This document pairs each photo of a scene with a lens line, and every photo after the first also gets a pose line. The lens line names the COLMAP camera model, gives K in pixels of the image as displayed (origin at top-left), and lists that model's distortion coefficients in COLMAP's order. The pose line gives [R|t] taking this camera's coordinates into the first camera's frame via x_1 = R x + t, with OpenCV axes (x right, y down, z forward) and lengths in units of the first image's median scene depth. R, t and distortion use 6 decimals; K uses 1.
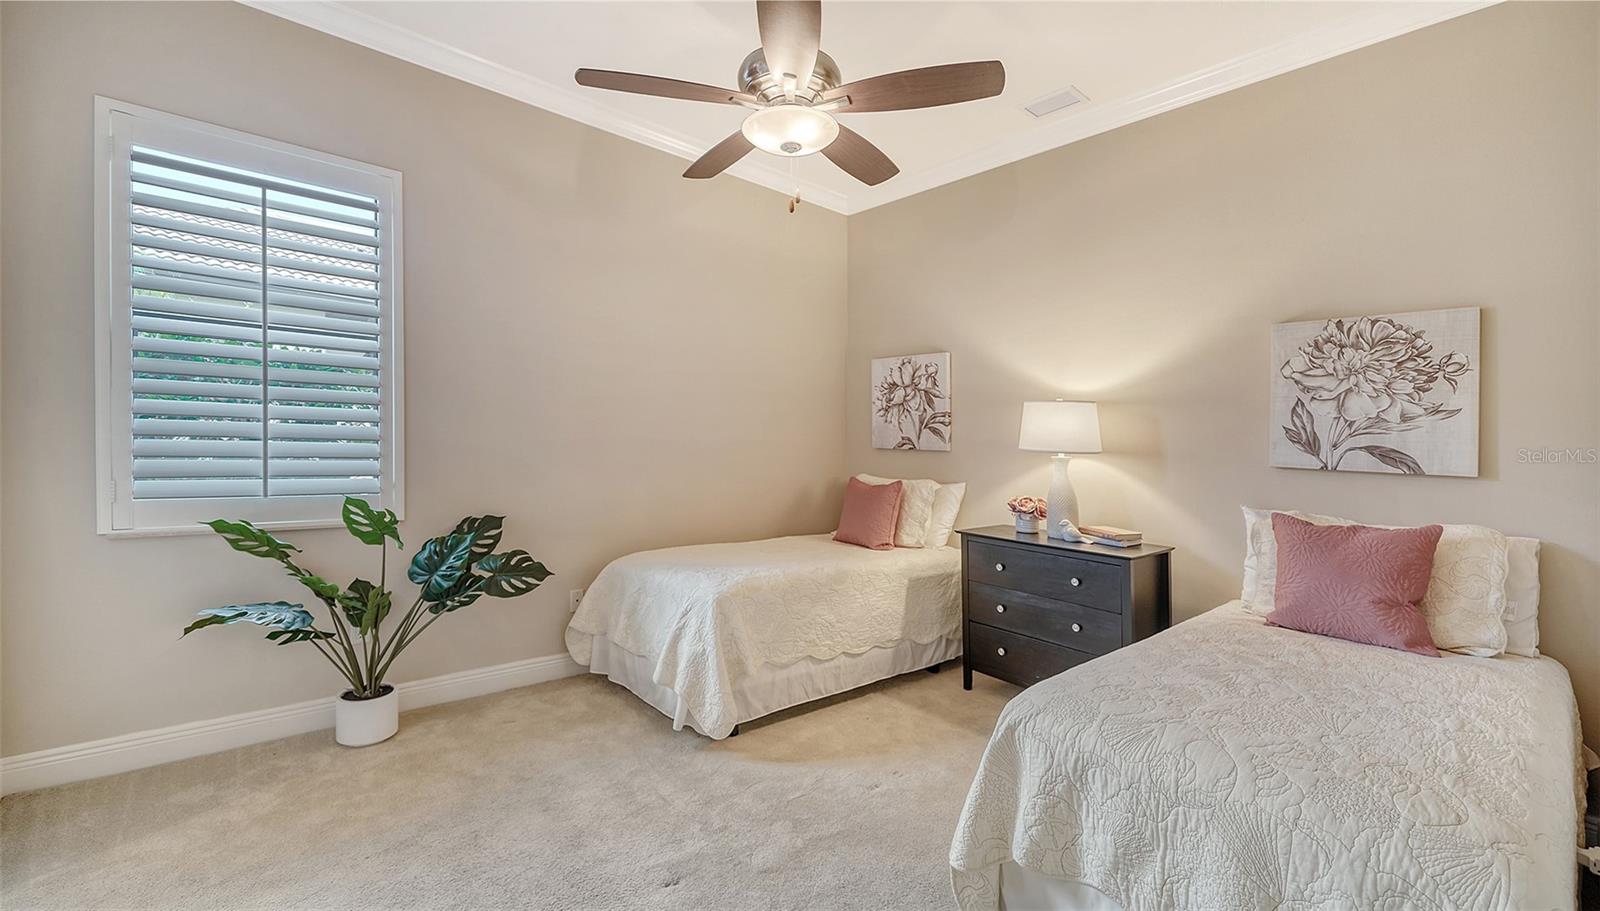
lens RADIAL K [[660.9, 0, 802.9], [0, 660.9, 484.1], [0, 0, 1]] dist [-0.001189, -0.000080]
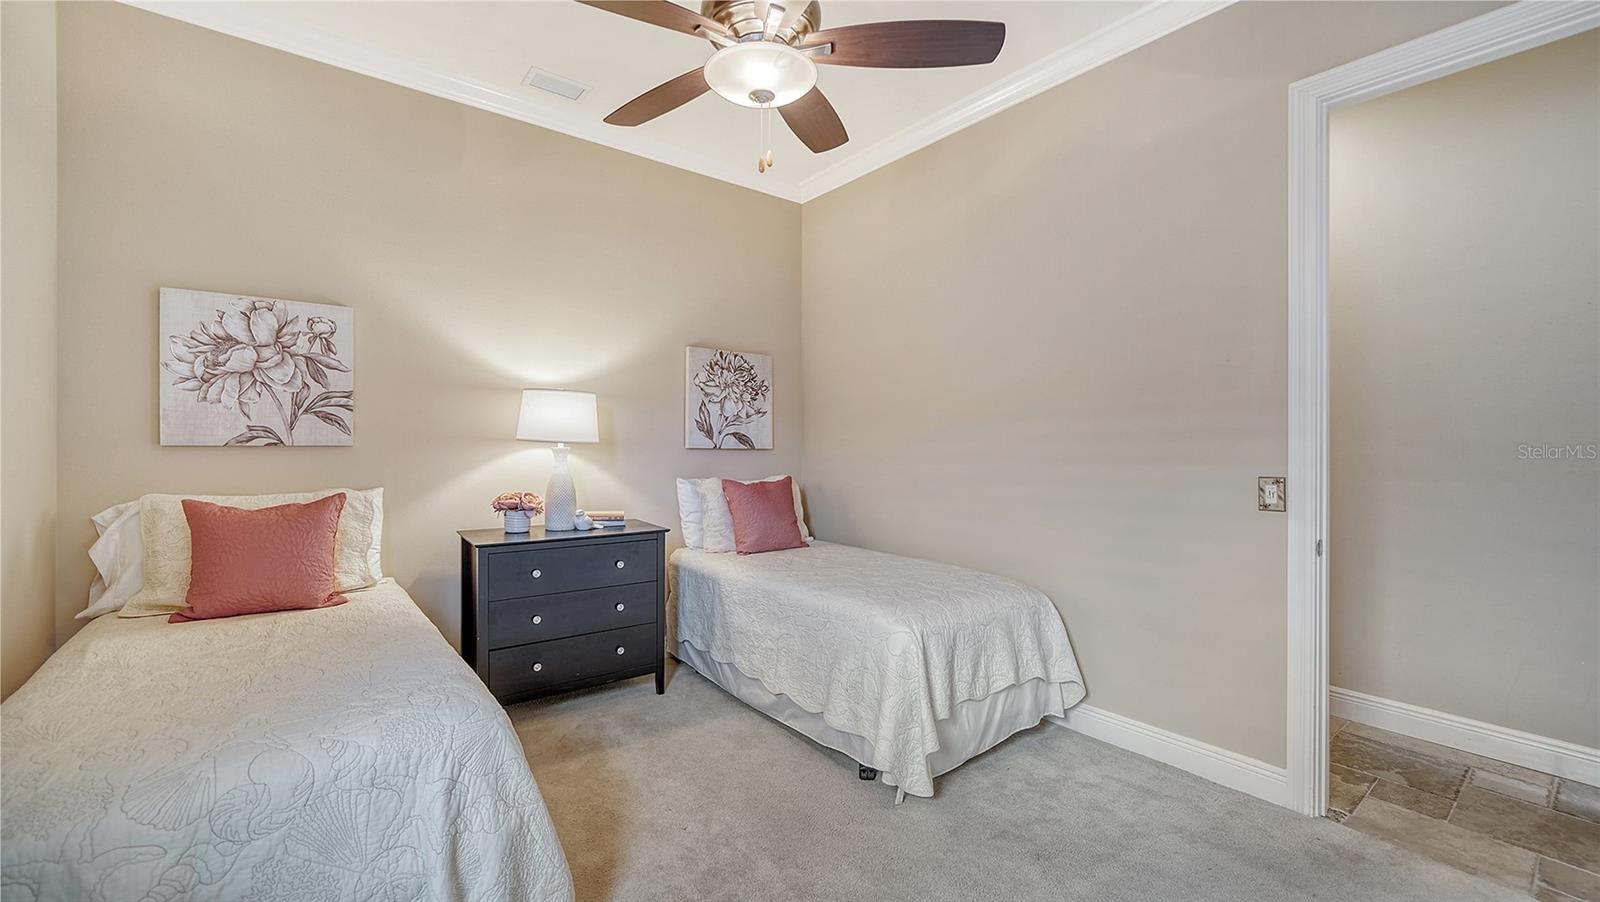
lens RADIAL K [[645.0, 0, 800.7], [0, 645.0, 446.3], [0, 0, 1]] dist [-0.000891, 0.000015]
pose [[0.058243, -0.038244, 0.997570, -0.568869], [0.061933, 0.997480, 0.034624, -0.056037], [-0.996379, 0.059766, 0.060465, 0.610656]]
